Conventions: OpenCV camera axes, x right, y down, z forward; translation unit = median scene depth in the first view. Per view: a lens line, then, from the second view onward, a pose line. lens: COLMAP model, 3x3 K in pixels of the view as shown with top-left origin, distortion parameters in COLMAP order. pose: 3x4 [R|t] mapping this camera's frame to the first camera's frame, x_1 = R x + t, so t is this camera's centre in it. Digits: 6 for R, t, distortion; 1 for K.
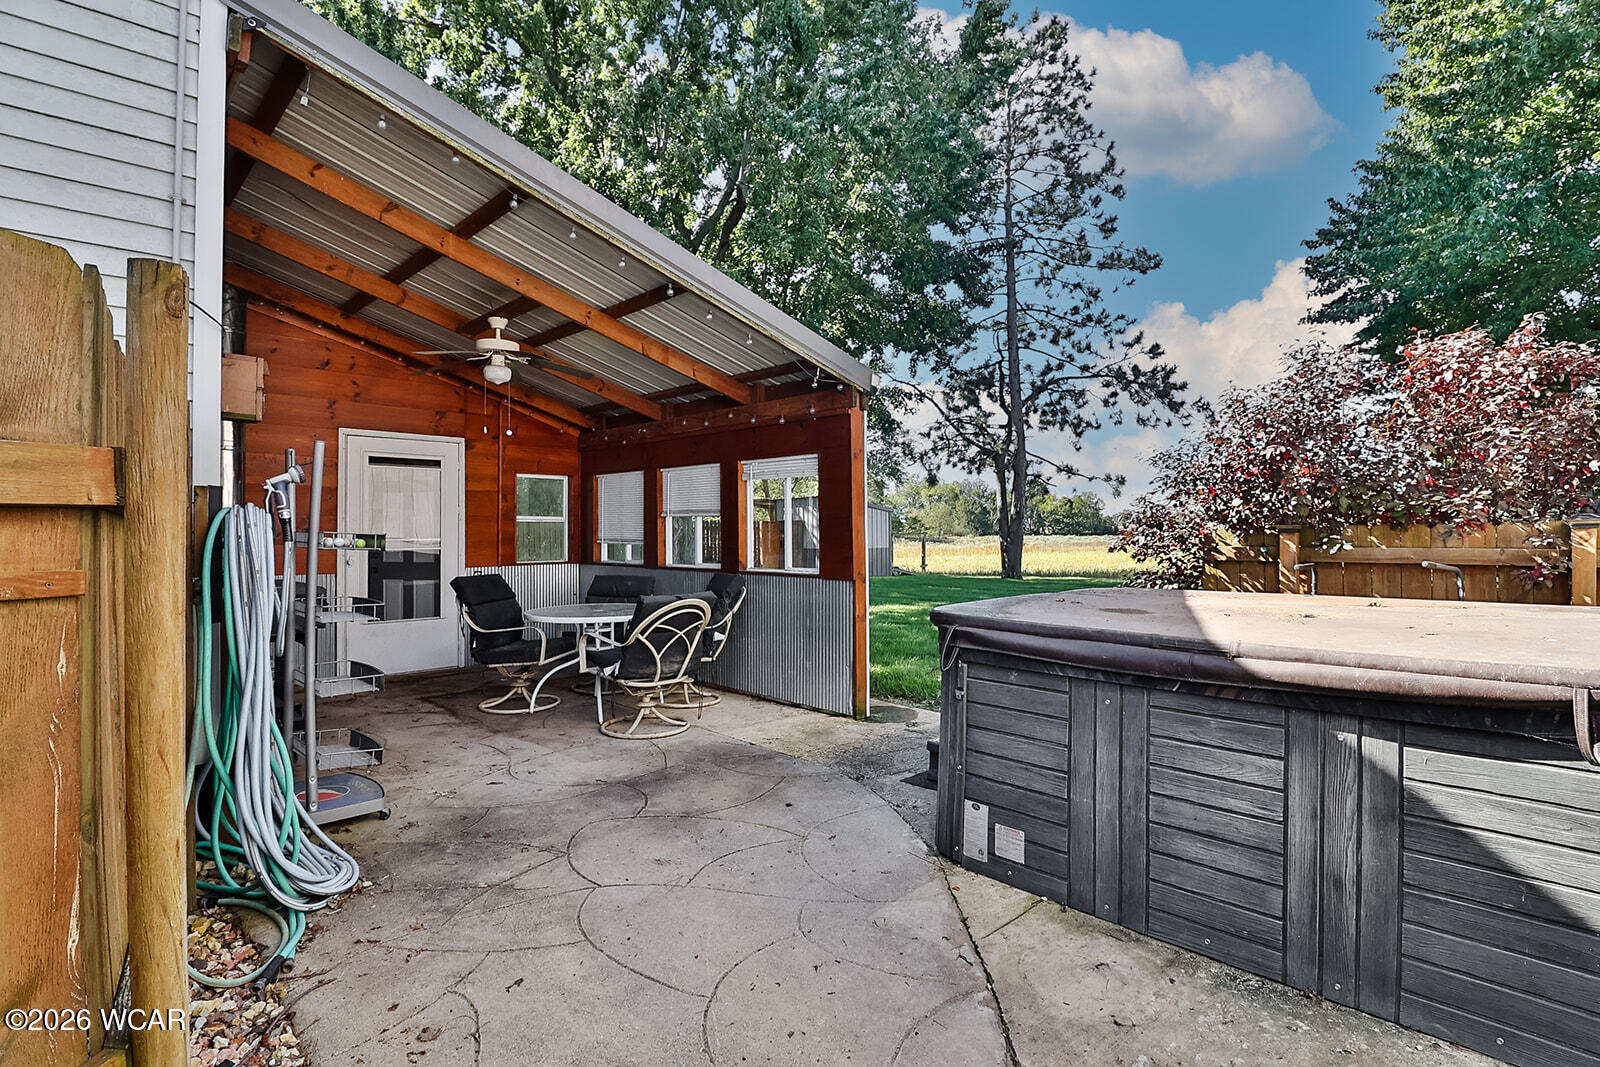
lens RADIAL K [[786.3, 0, 800.0], [0, 786.3, 533.5], [0, 0, 1]] dist [-0.002028, -0.000264]
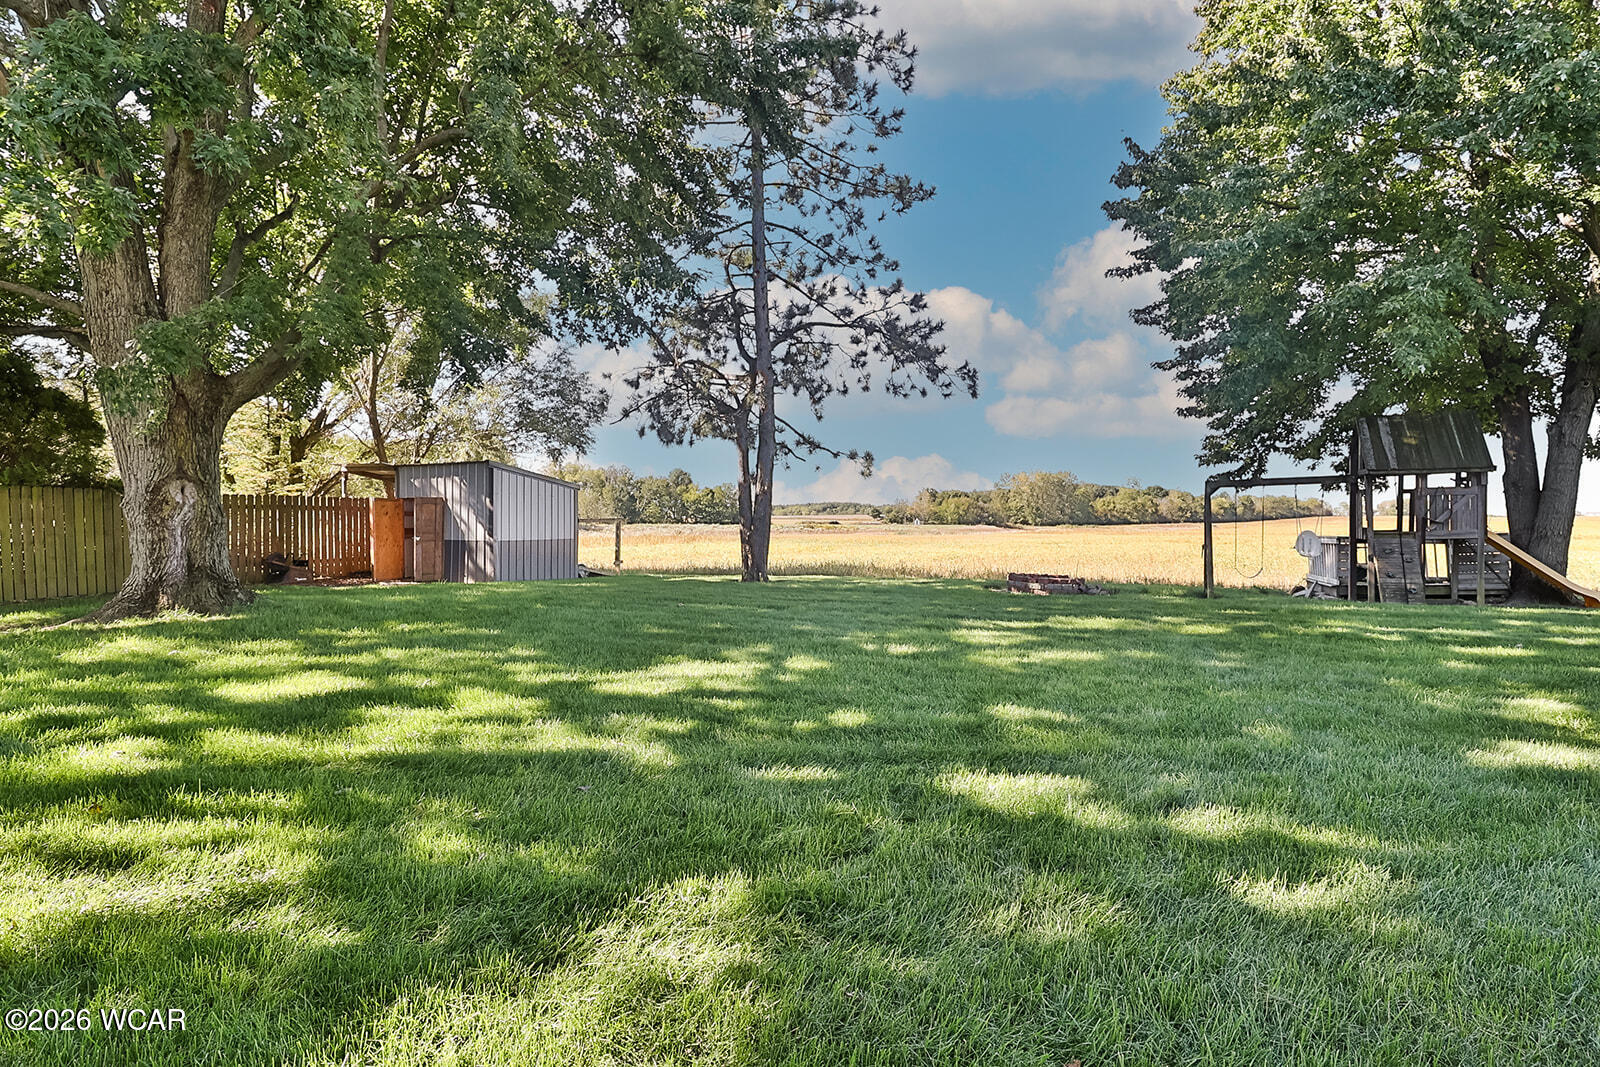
lens RADIAL K [[736.8, 0, 800.0], [0, 736.8, 533.5], [0, 0, 1]] dist [-0.005093, -0.000292]
pose [[0.888057, 0.000366, 0.459734, -0.016680], [-0.007553, 0.999876, 0.013794, 0.002615], [-0.459672, -0.015722, 0.887950, 0.340315]]
